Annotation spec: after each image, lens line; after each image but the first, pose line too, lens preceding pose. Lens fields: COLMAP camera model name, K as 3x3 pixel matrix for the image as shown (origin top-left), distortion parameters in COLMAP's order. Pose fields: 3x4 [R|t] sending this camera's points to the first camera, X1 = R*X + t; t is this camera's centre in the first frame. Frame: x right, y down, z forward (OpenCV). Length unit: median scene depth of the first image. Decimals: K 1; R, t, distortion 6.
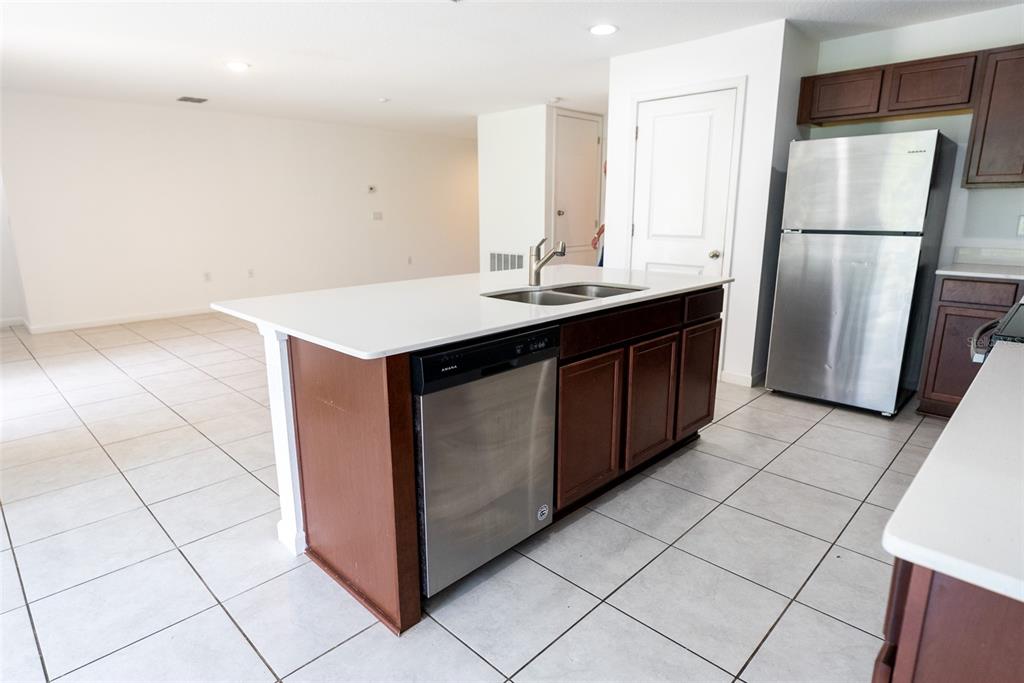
lens RADIAL K [[564.0, 0, 512.0], [0, 564.0, 341.5], [0, 0, 1]] dist [-0.002194, 0.000679]
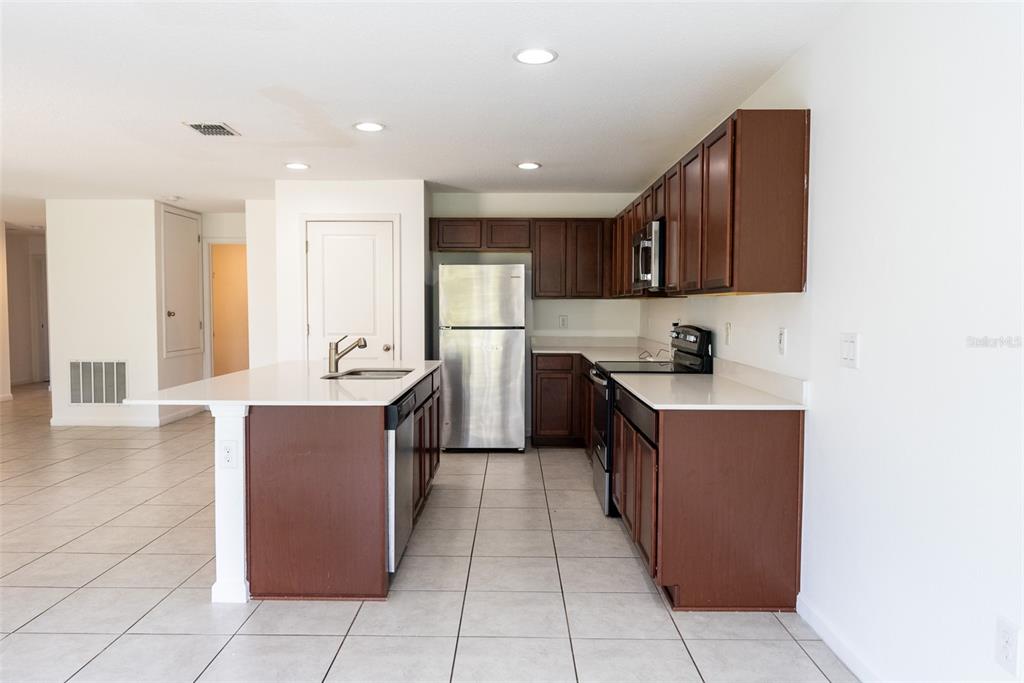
lens RADIAL K [[706.1, 0, 512.0], [0, 706.1, 341.5], [0, 0, 1]] dist [0.001566, -0.000234]
pose [[0.715463, -0.030613, 0.697980, -0.583569], [0.155143, 0.981058, -0.116000, 0.059704], [-0.681208, 0.191280, 0.706660, -0.309127]]
